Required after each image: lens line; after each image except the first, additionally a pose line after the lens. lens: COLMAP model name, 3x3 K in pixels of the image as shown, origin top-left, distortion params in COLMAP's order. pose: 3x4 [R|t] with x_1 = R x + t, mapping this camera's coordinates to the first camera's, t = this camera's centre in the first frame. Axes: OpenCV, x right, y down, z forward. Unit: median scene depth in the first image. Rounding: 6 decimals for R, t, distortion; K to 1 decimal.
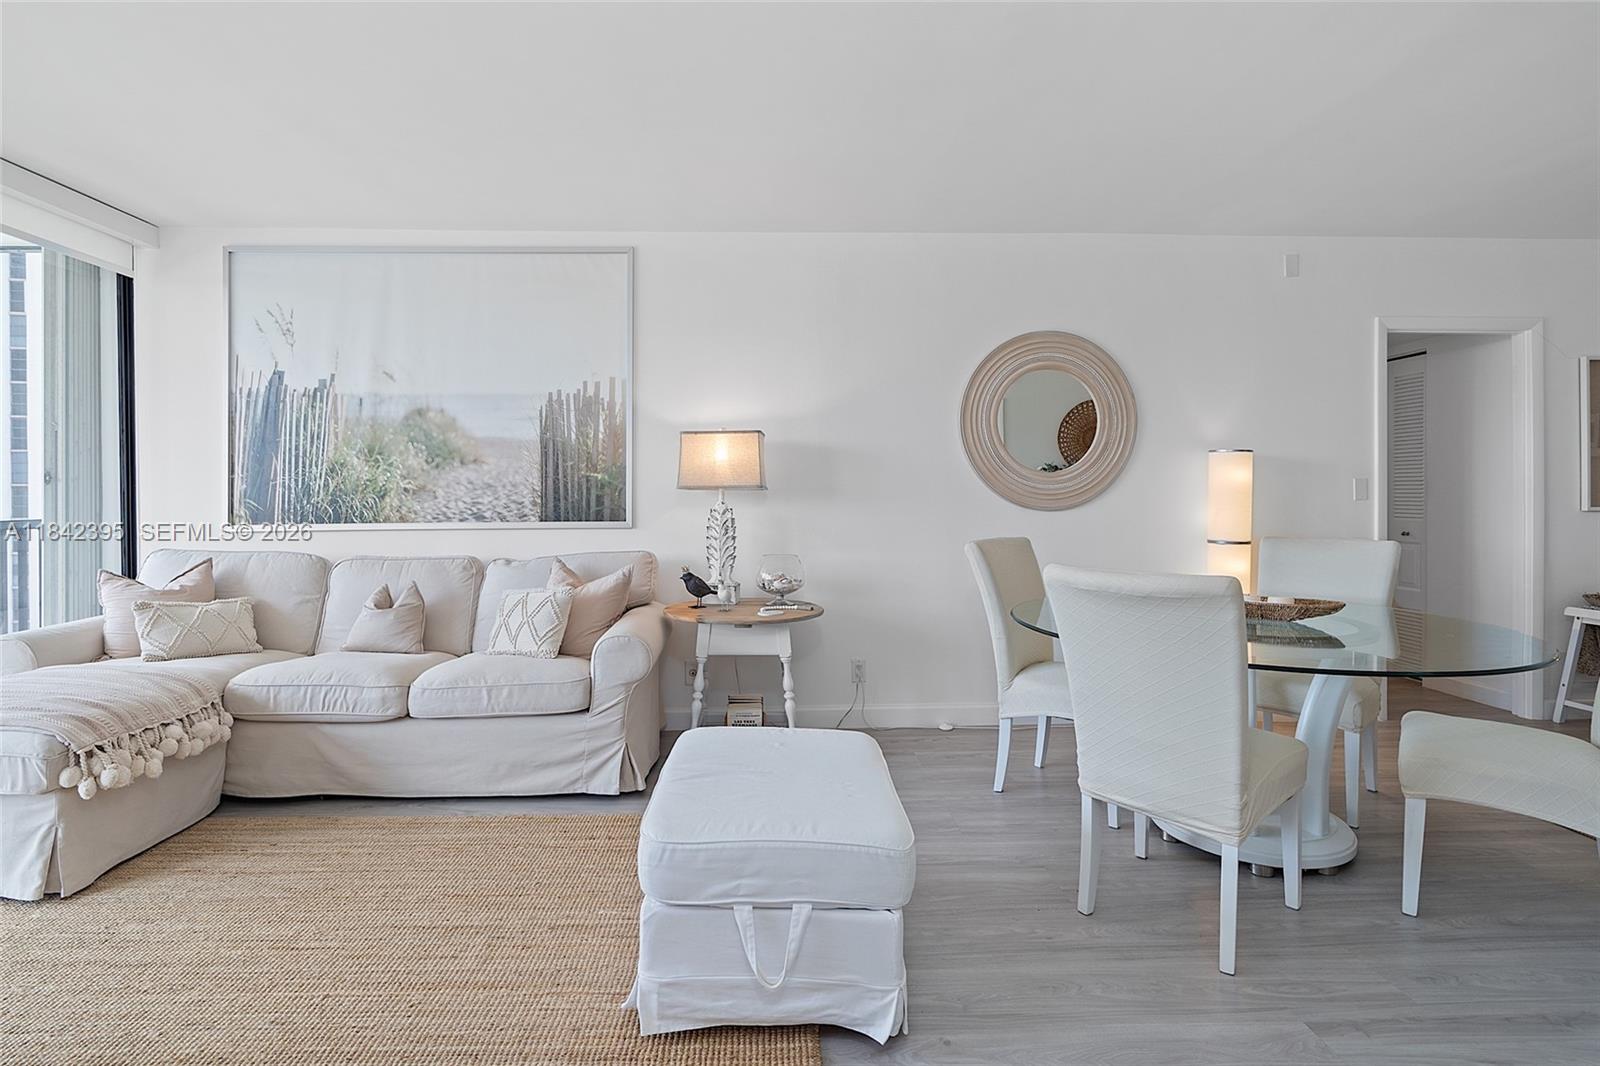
lens RADIAL K [[781.1, 0, 784.6], [0, 781.1, 497.2], [0, 0, 1]] dist [-0.001540, -0.000365]
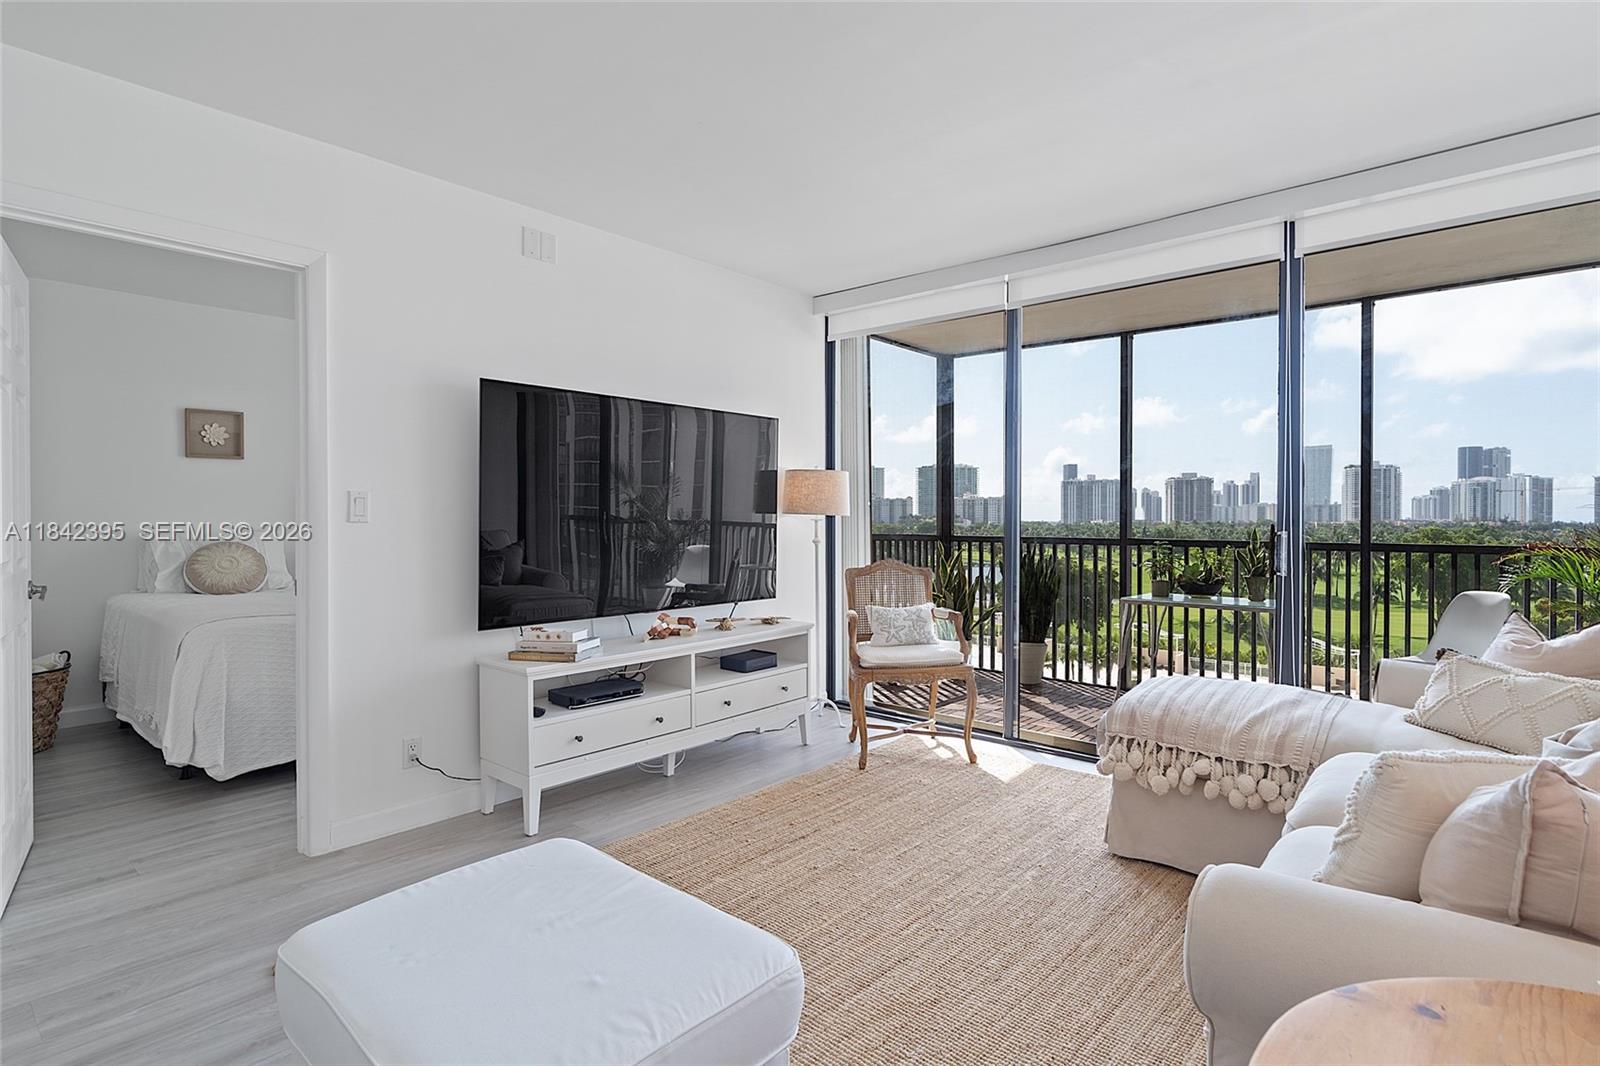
lens RADIAL K [[813.9, 0, 803.8], [0, 813.9, 516.3], [0, 0, 1]] dist [0.004654, -0.000356]
pose [[-0.673295, 0.003913, -0.739363, 0.186448], [0.000020, 0.999986, 0.005274, -0.006004], [0.739374, 0.003536, -0.673286, 0.874277]]
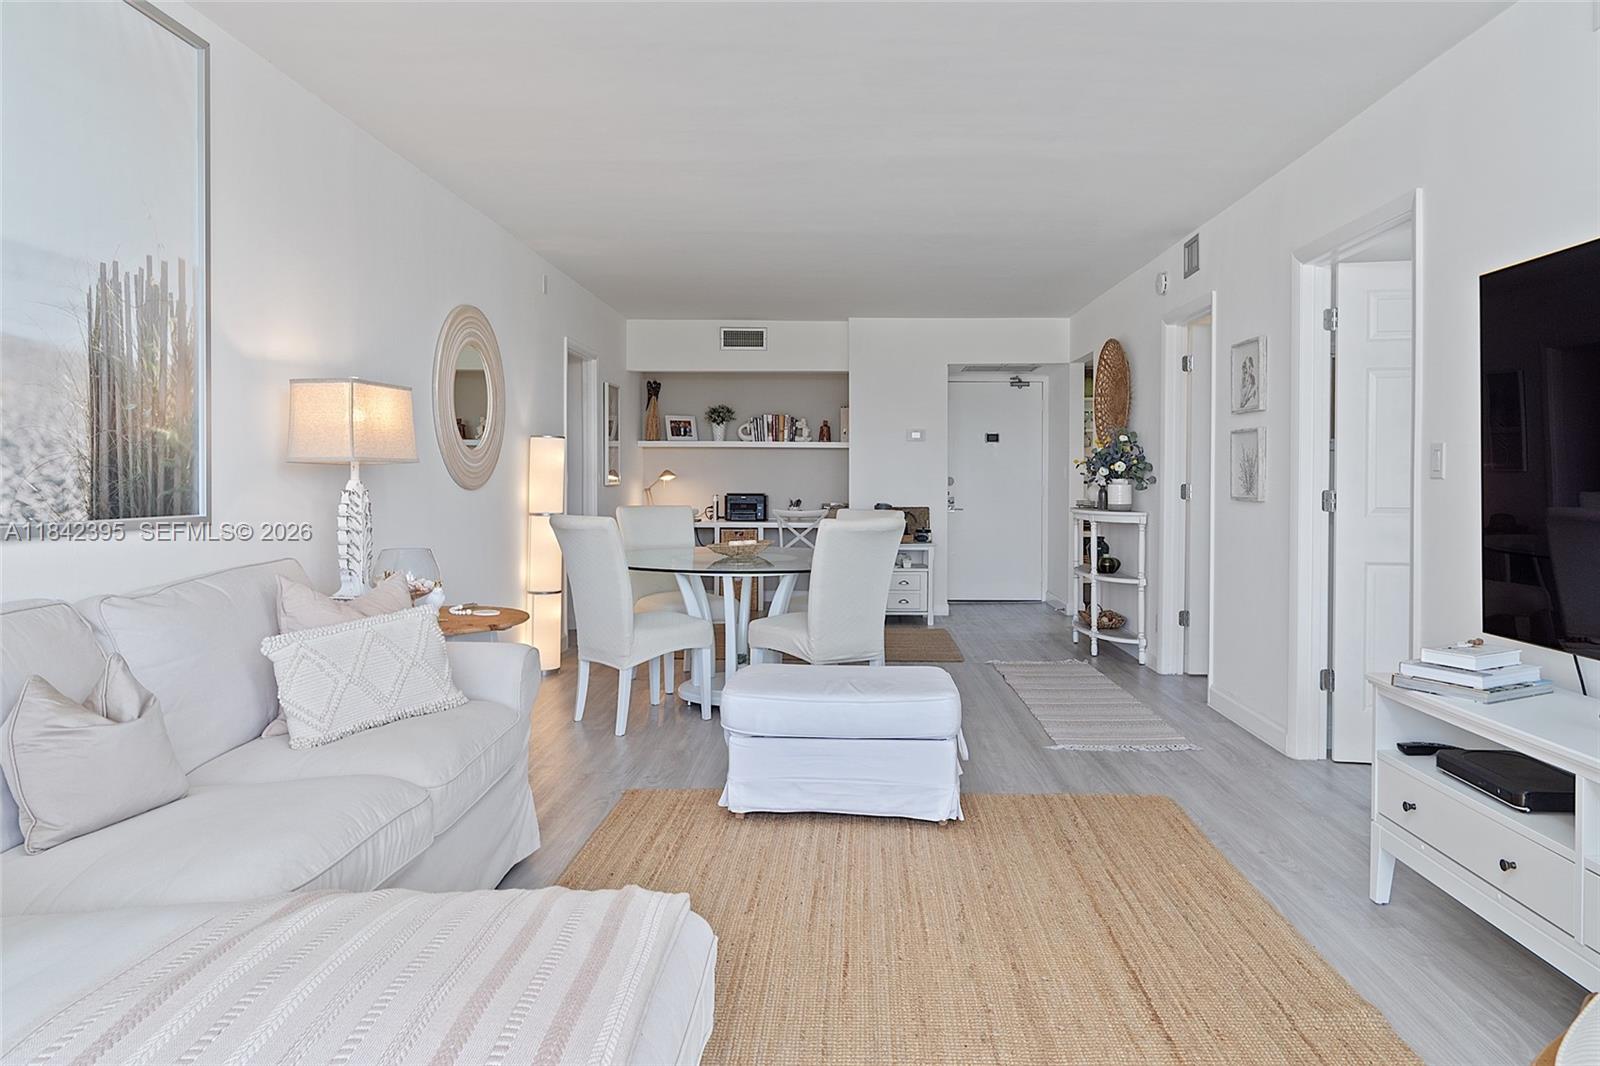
lens RADIAL K [[984.2, 0, 802.2], [0, 984.2, 492.7], [0, 0, 1]] dist [-0.001302, 0.000153]
pose [[0.072769, -0.010756, 0.997291, -0.910382], [-0.002841, 0.999936, 0.010992, 0.005897], [-0.997345, -0.003633, 0.072734, 0.507857]]
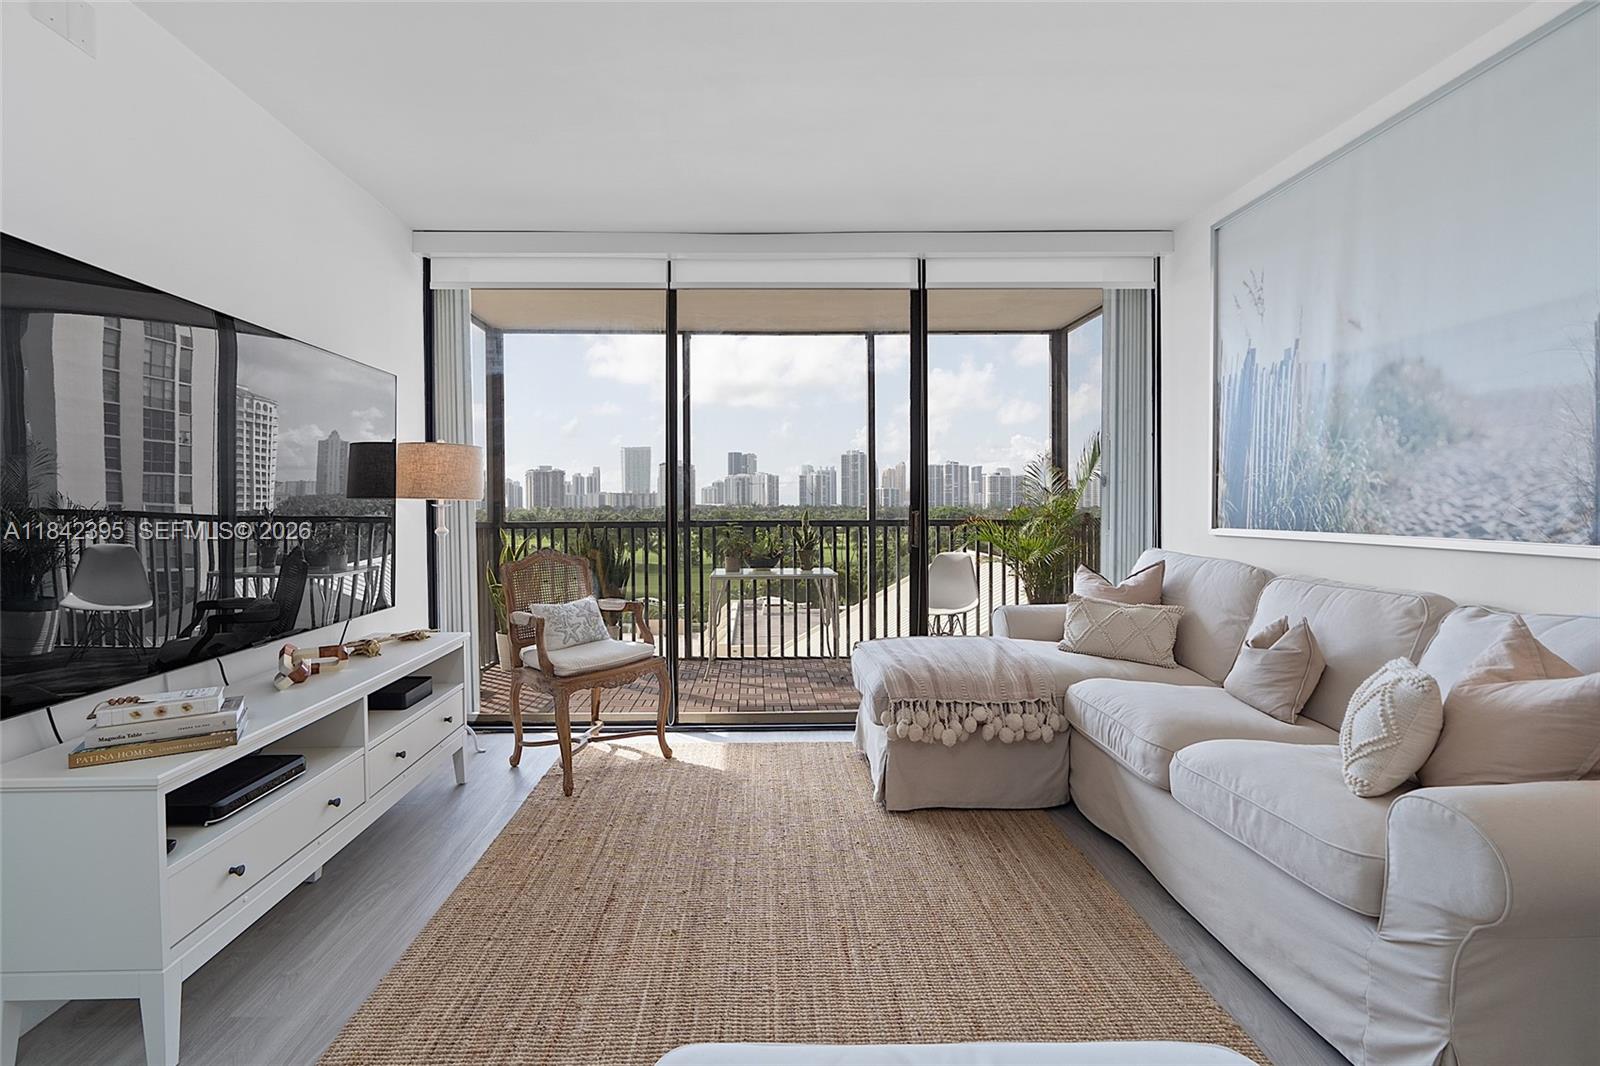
lens RADIAL K [[746.7, 0, 764.3], [0, 746.7, 513.7], [0, 0, 1]] dist [-0.002935, 0.000059]
pose [[-0.012672, 0.020404, -0.999712, 0.175010], [0.004331, 0.999784, 0.020351, -0.000940], [0.999910, -0.004072, -0.012757, 0.476019]]
